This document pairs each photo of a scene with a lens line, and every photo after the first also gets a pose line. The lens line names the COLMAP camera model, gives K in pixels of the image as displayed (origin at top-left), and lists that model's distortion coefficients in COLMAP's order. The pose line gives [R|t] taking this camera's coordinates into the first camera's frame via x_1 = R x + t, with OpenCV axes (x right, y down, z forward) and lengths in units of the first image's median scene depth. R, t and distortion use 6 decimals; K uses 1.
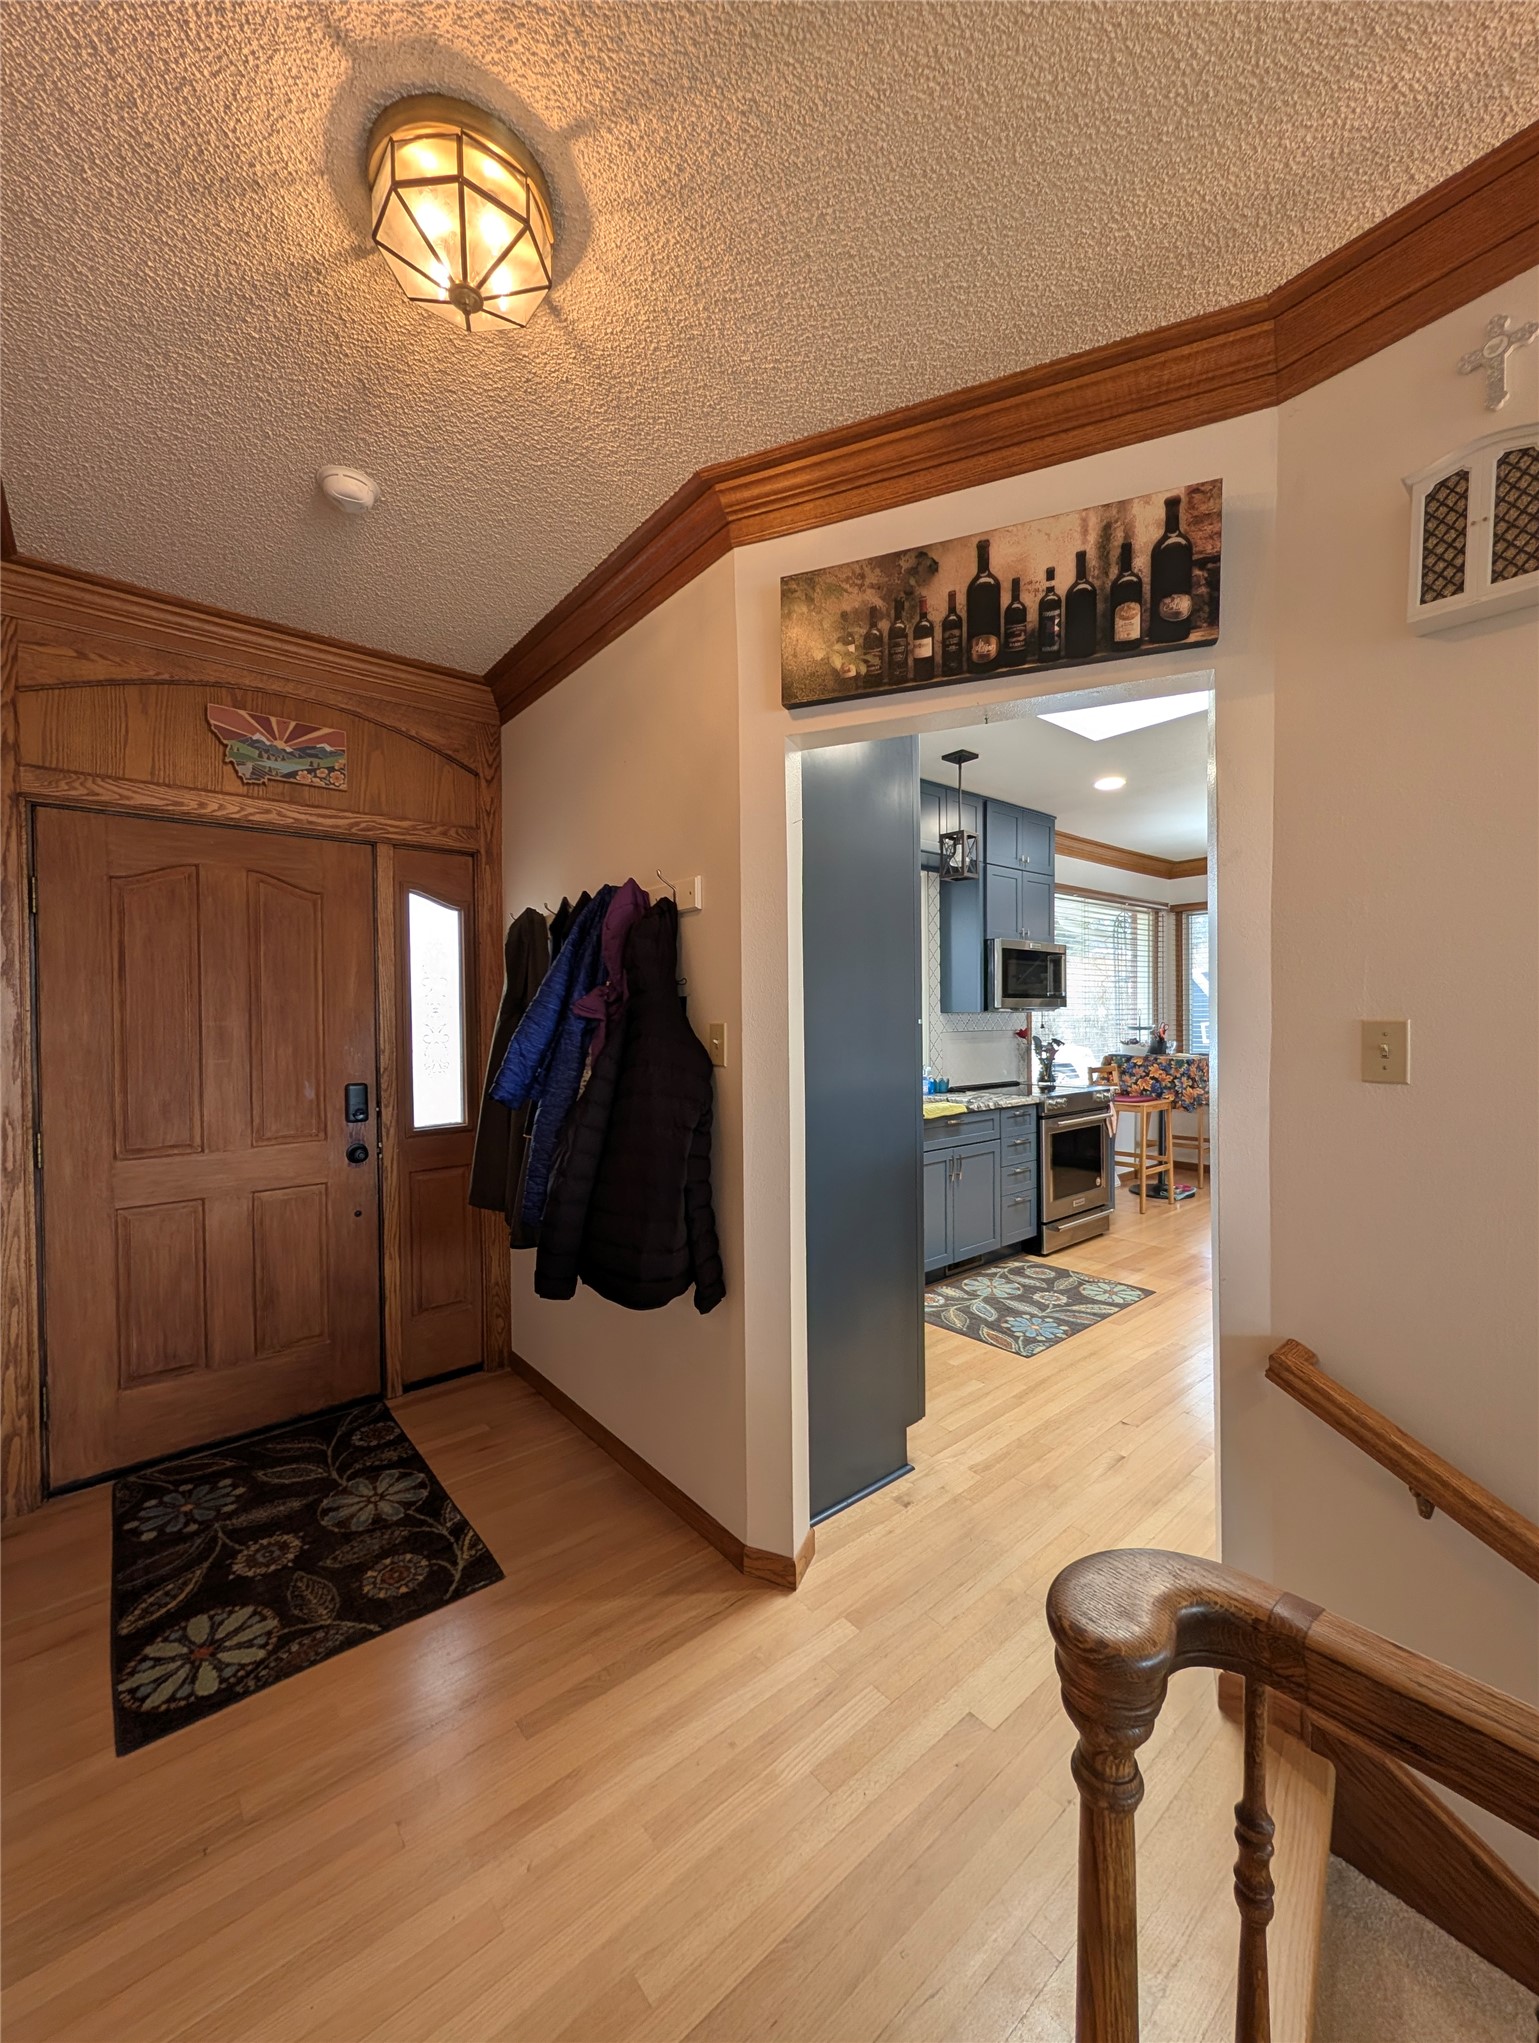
lens RADIAL K [[780.8, 0, 772.1], [0, 780.8, 1024.4], [0, 0, 1]] dist [-0.001575, -0.000018]
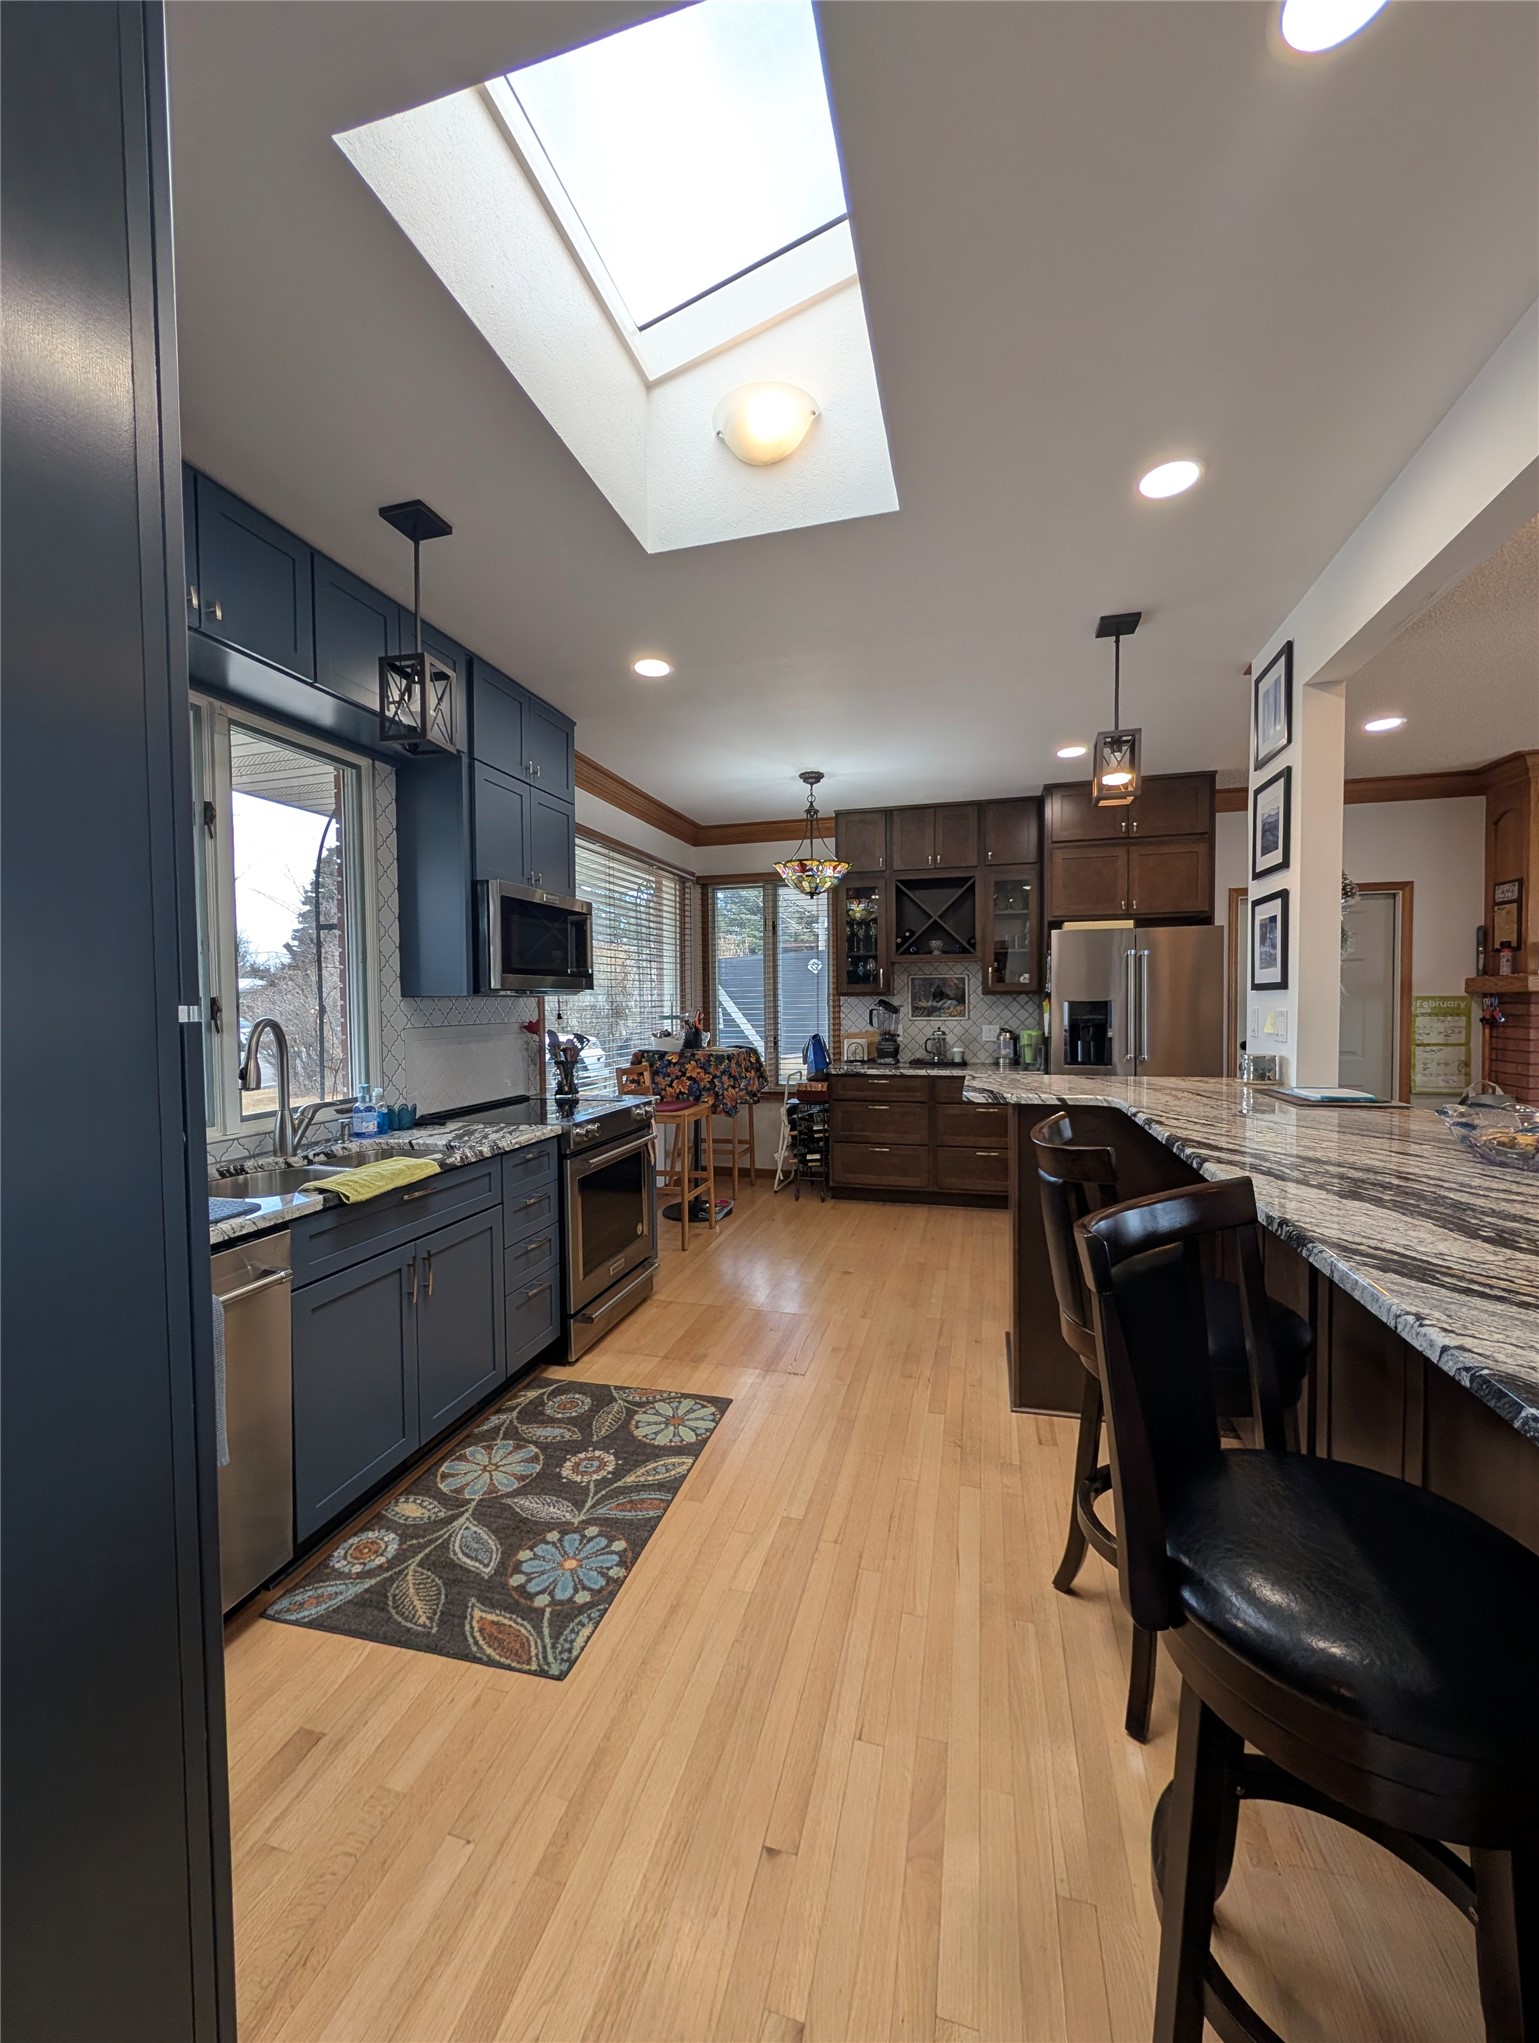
lens RADIAL K [[784.1, 0, 764.2], [0, 784.1, 1026.6], [0, 0, 1]] dist [-0.000738, -0.000099]
pose [[0.821588, -0.017885, 0.569801, 0.114232], [0.007641, 0.999763, 0.020365, -0.002096], [-0.570031, -0.012378, 0.821530, 0.381941]]
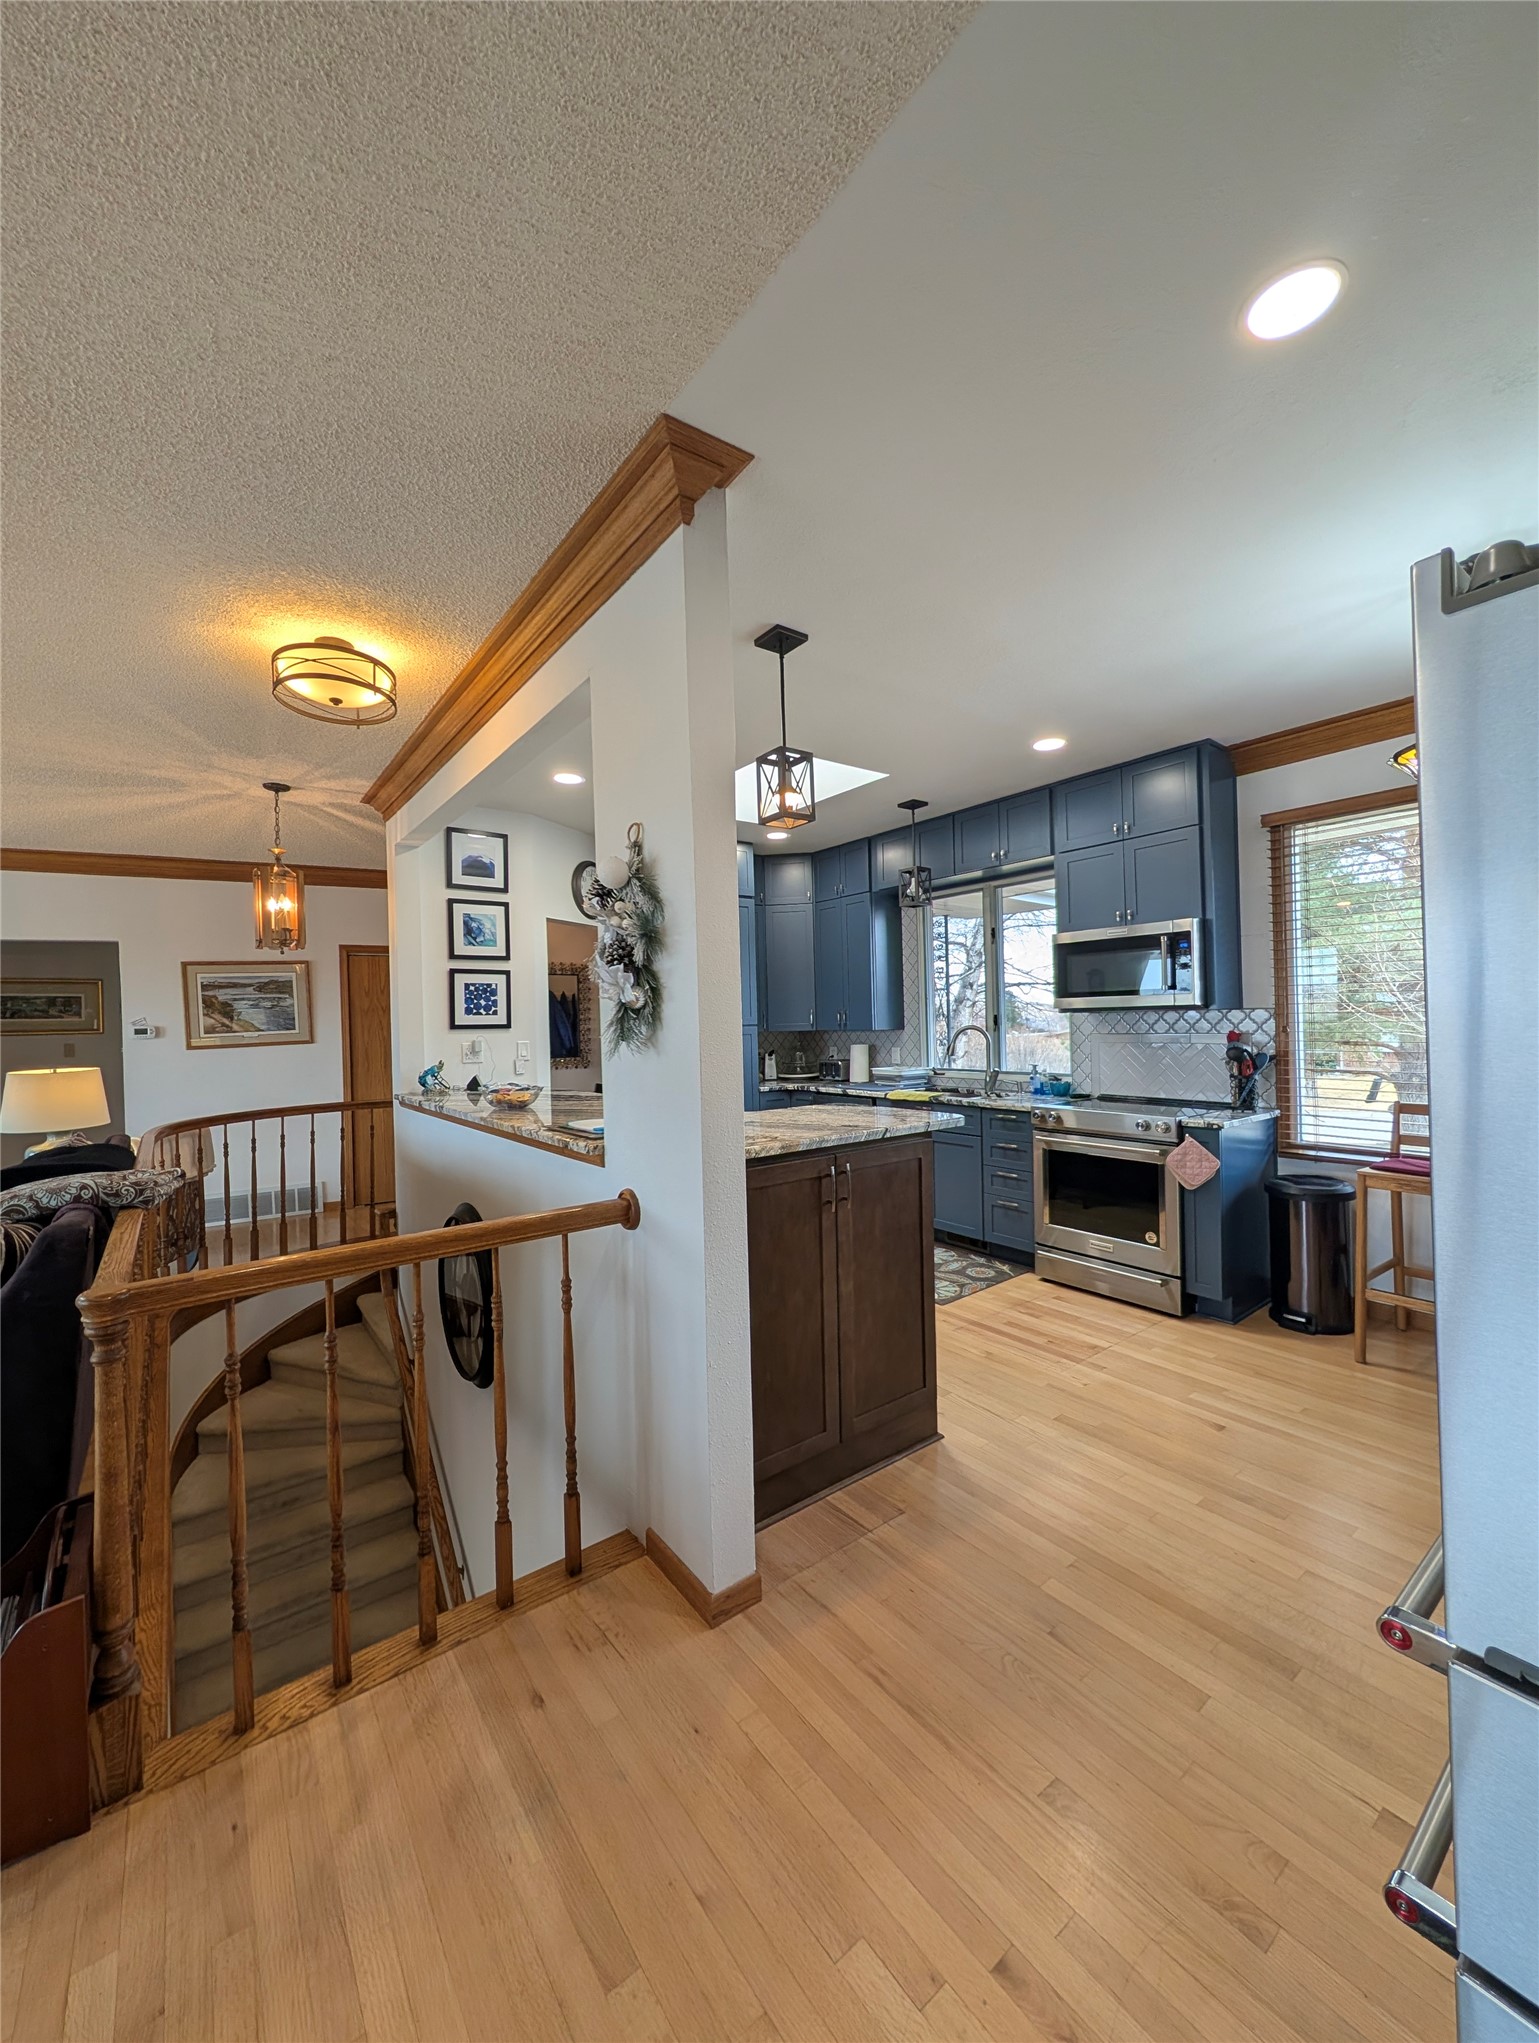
lens RADIAL K [[785.6, 0, 764.0], [0, 785.6, 1021.6], [0, 0, 1]] dist [-0.001230, 0.000013]
pose [[-0.052009, 0.011398, -0.998582, 1.353475], [0.015432, 0.999825, 0.010608, -0.022731], [0.998527, -0.014858, -0.052176, 0.765997]]
